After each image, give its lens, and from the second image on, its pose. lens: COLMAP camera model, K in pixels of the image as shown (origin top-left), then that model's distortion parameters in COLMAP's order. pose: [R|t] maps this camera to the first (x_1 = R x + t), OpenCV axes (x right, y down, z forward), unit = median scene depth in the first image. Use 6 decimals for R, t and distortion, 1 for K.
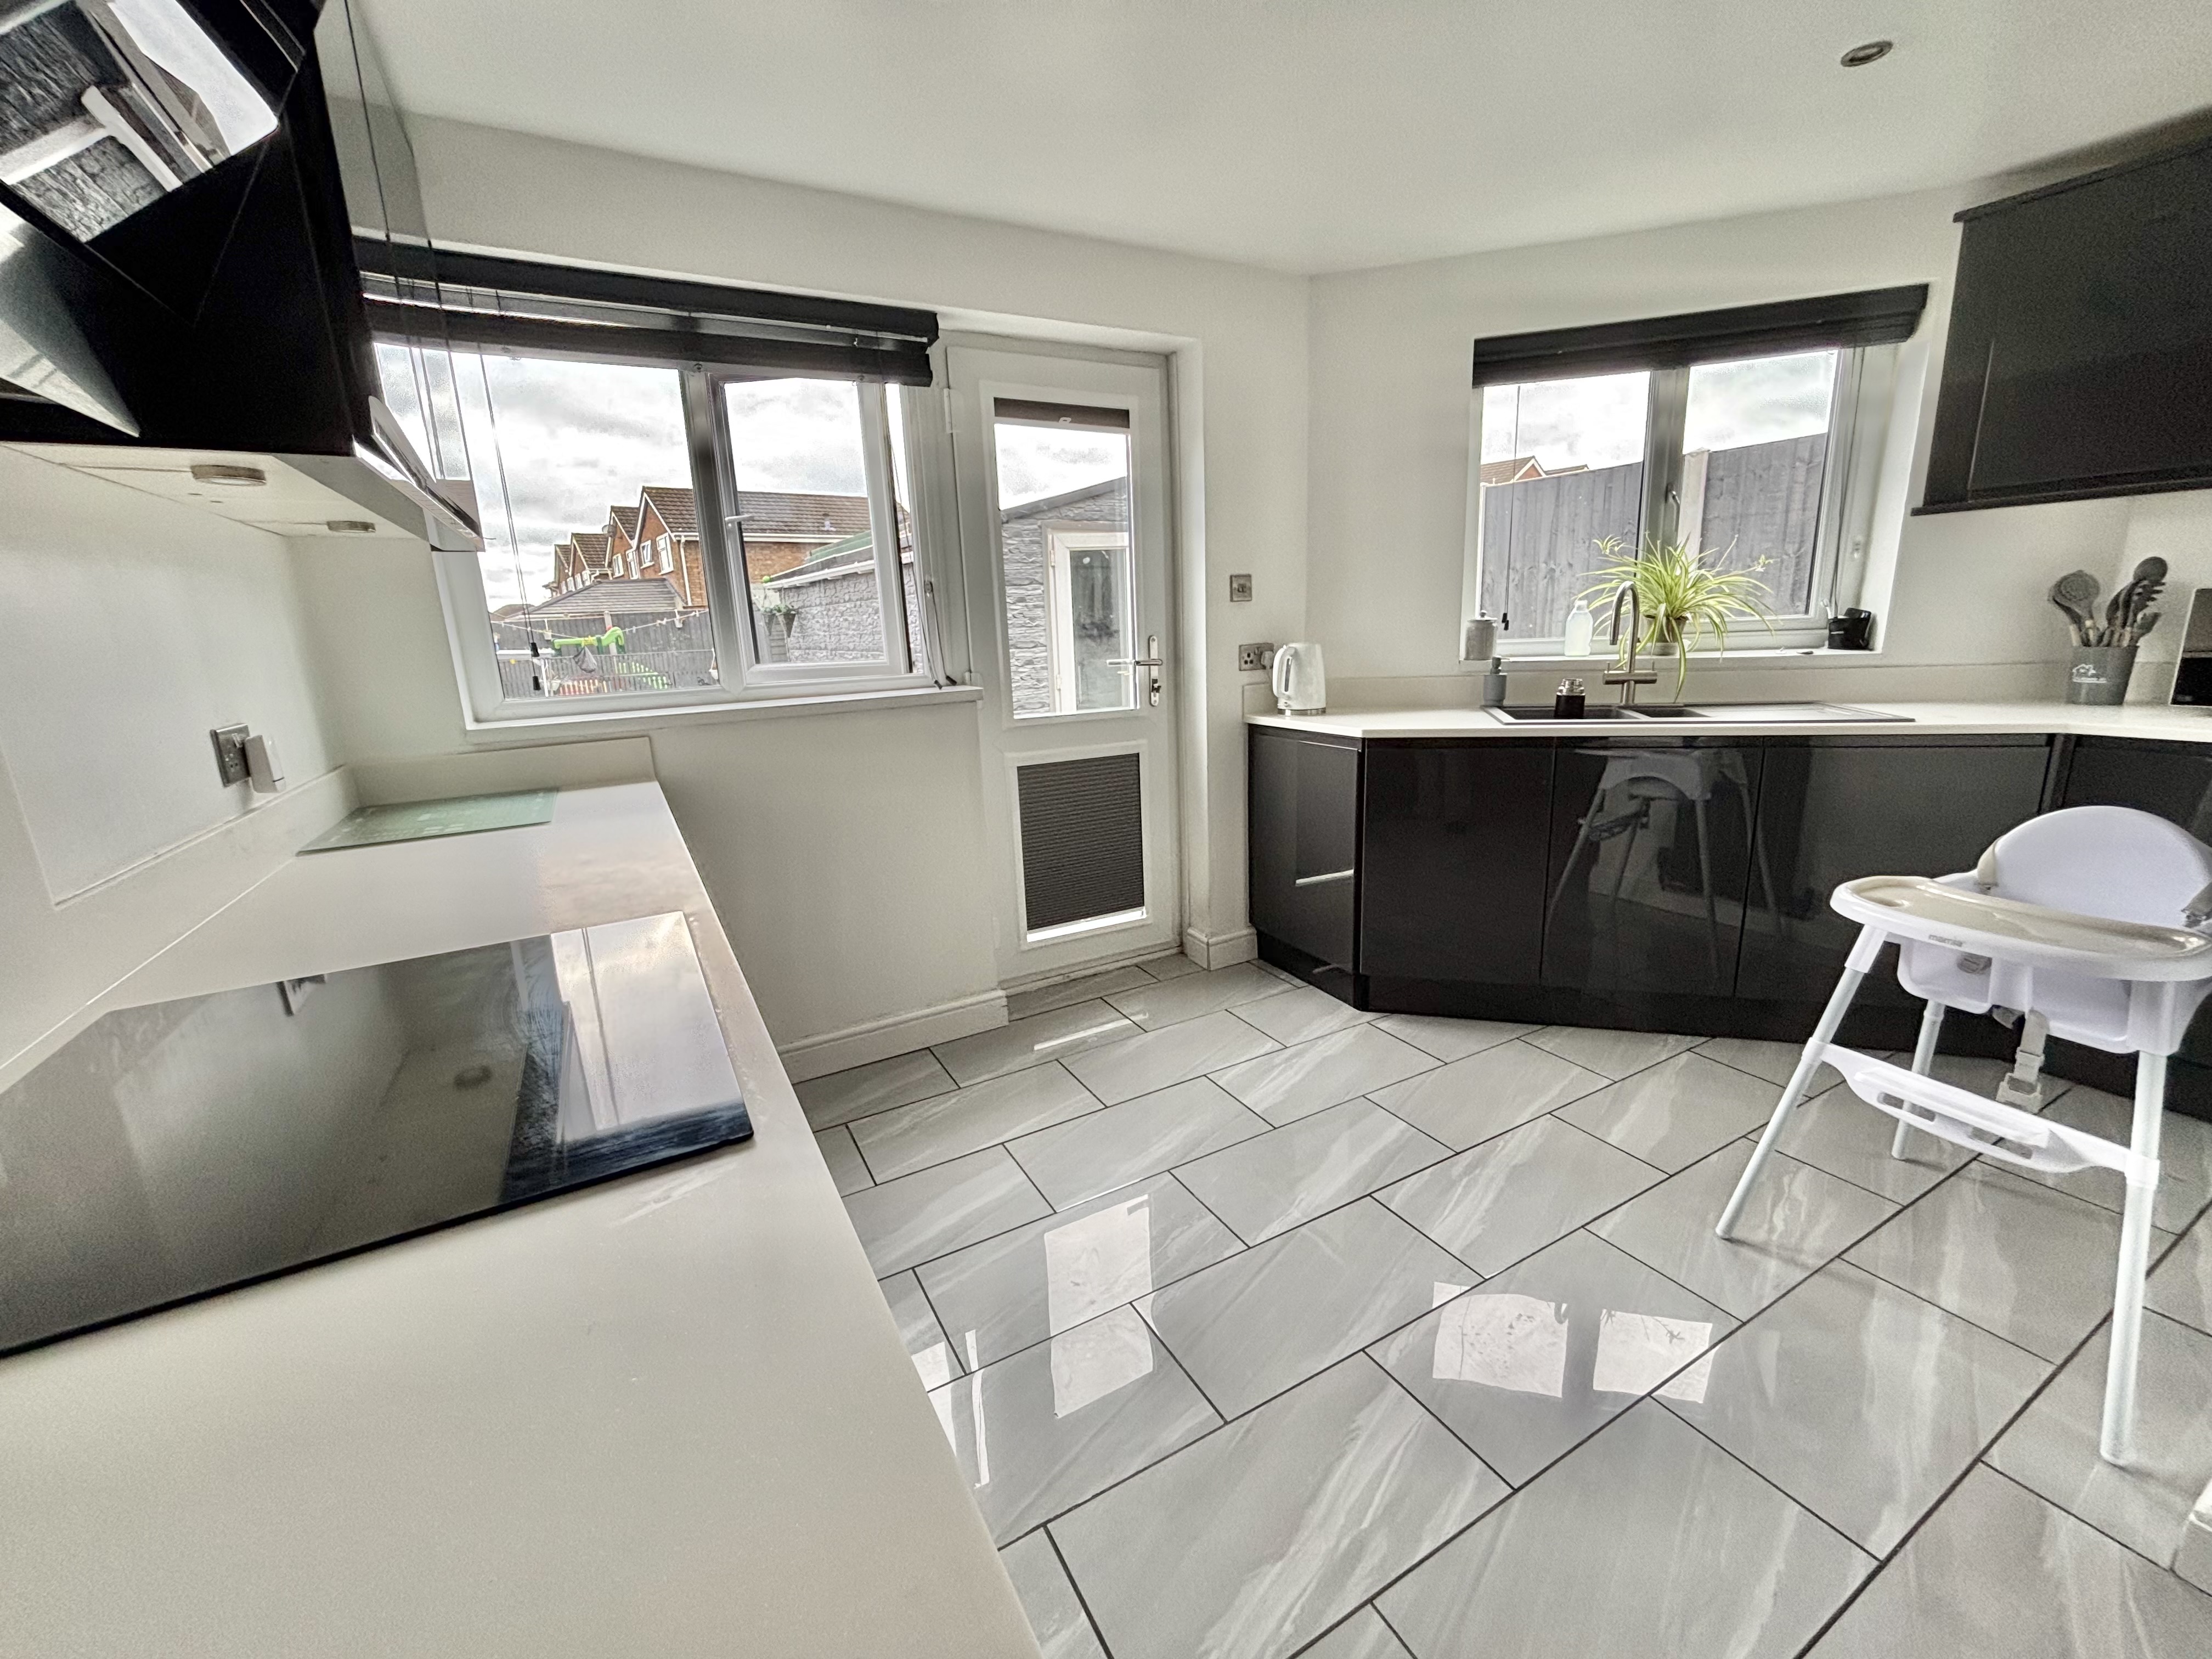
lens RADIAL K [[884.8, 0, 1108.1], [0, 884.8, 844.1], [0, 0, 1]] dist [0.001472, 0.000097]
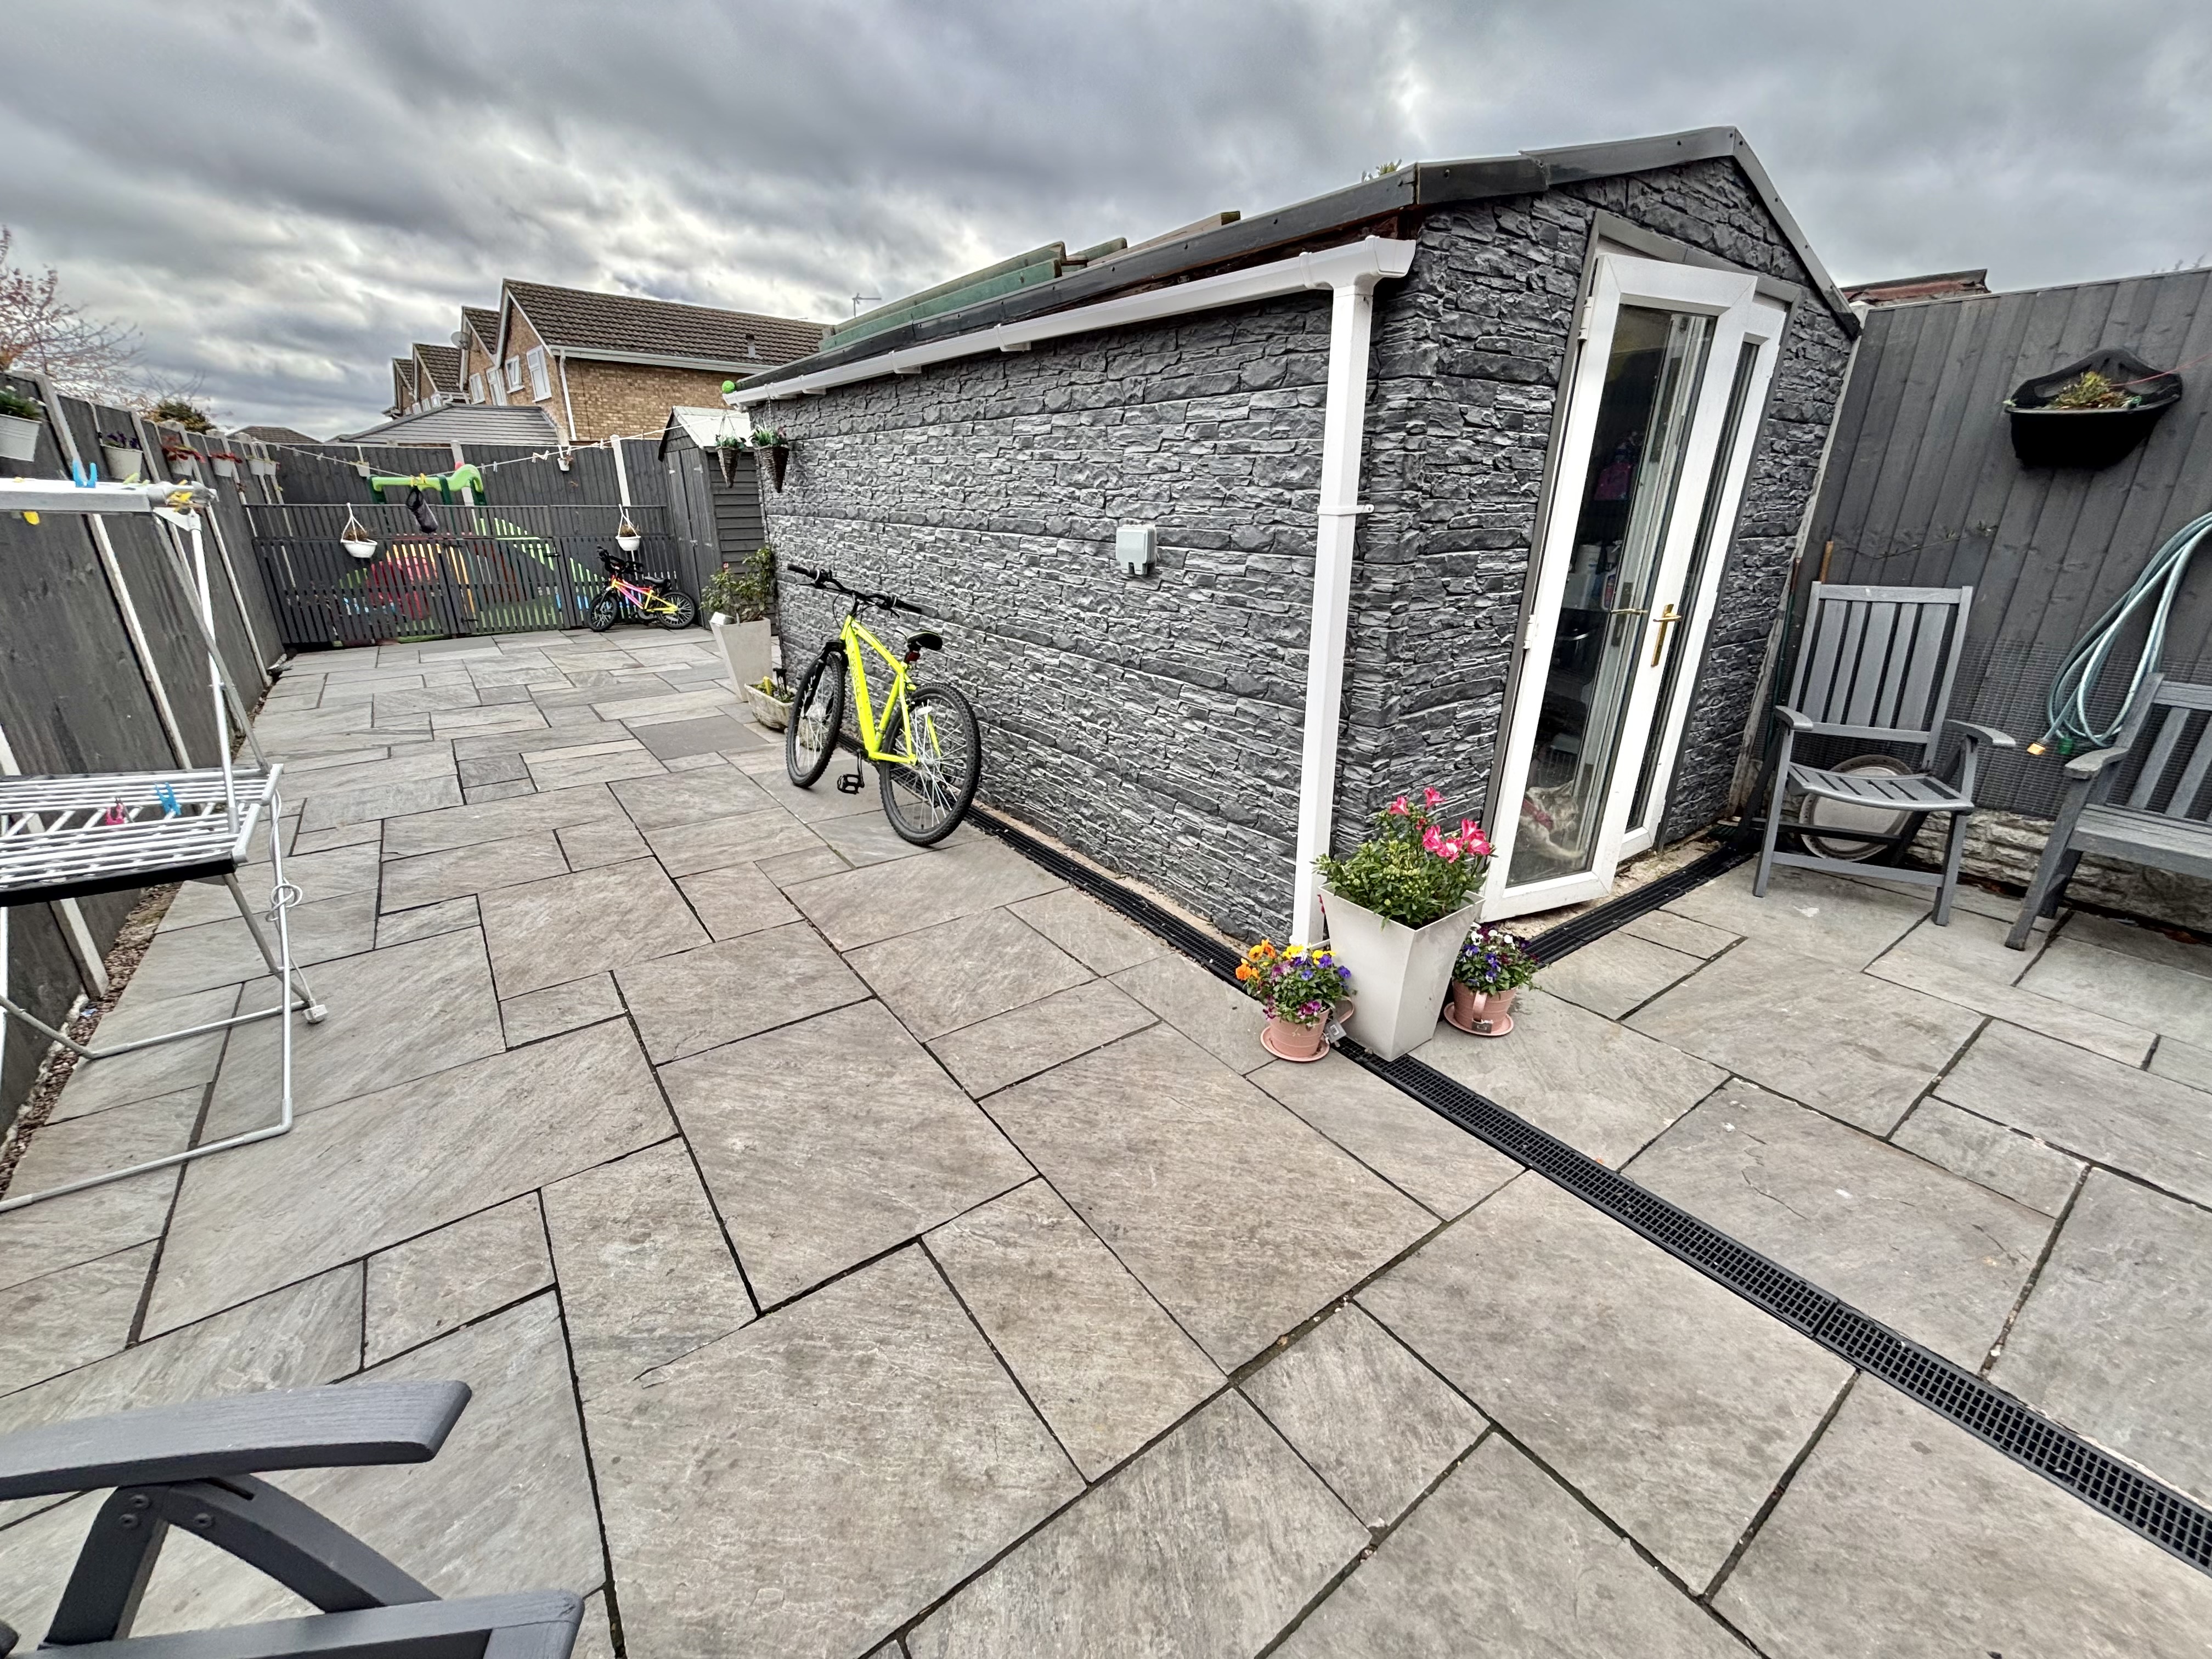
lens RADIAL K [[884.8, 0, 1119.3], [0, 884.8, 826.9], [0, 0, 1]] dist [0.001472, 0.000097]
pose [[0.994525, 0.013989, 0.103556, -0.223978], [-0.025358, 0.993685, 0.109299, -0.098634], [-0.101374, -0.111327, 0.988600, 0.440143]]
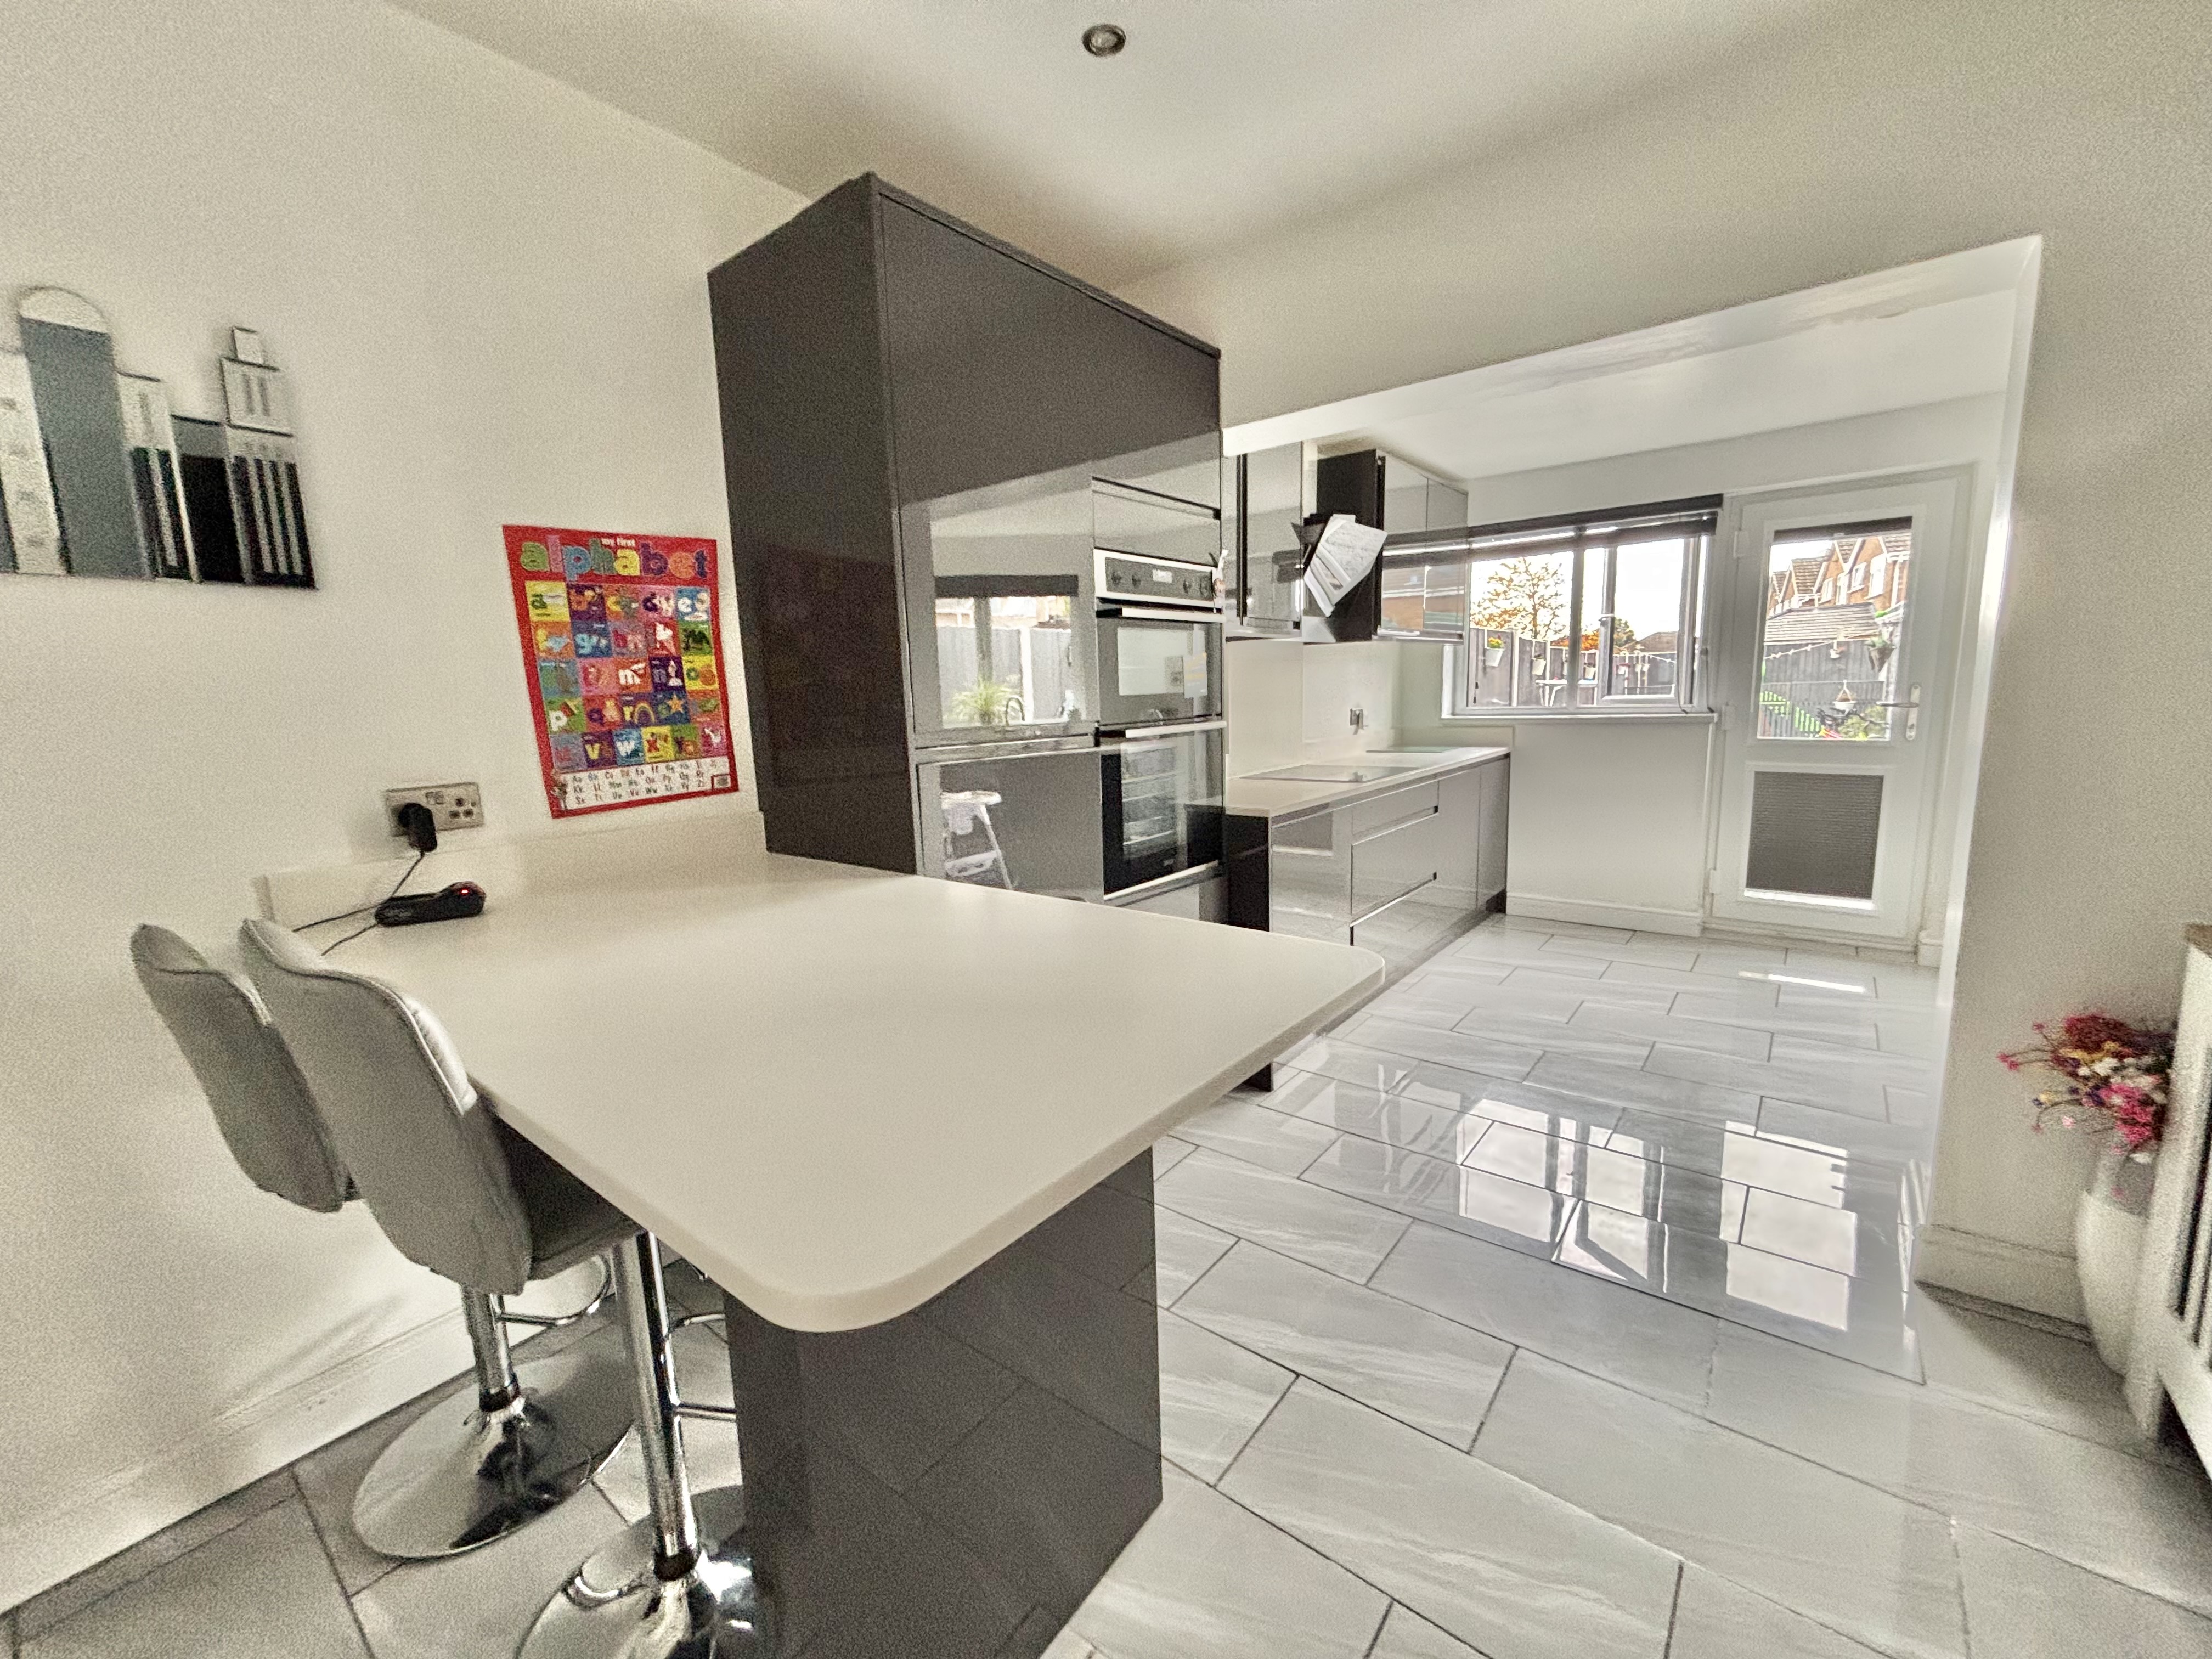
lens RADIAL K [[884.8, 0, 1102.6], [0, 884.8, 833.6], [0, 0, 1]] dist [0.001472, 0.000097]
pose [[0.369799, 0.173404, -0.912787, 0.321011], [-0.207997, 0.972946, 0.100566, 0.034027], [0.905531, 0.152668, 0.395862, -0.205276]]
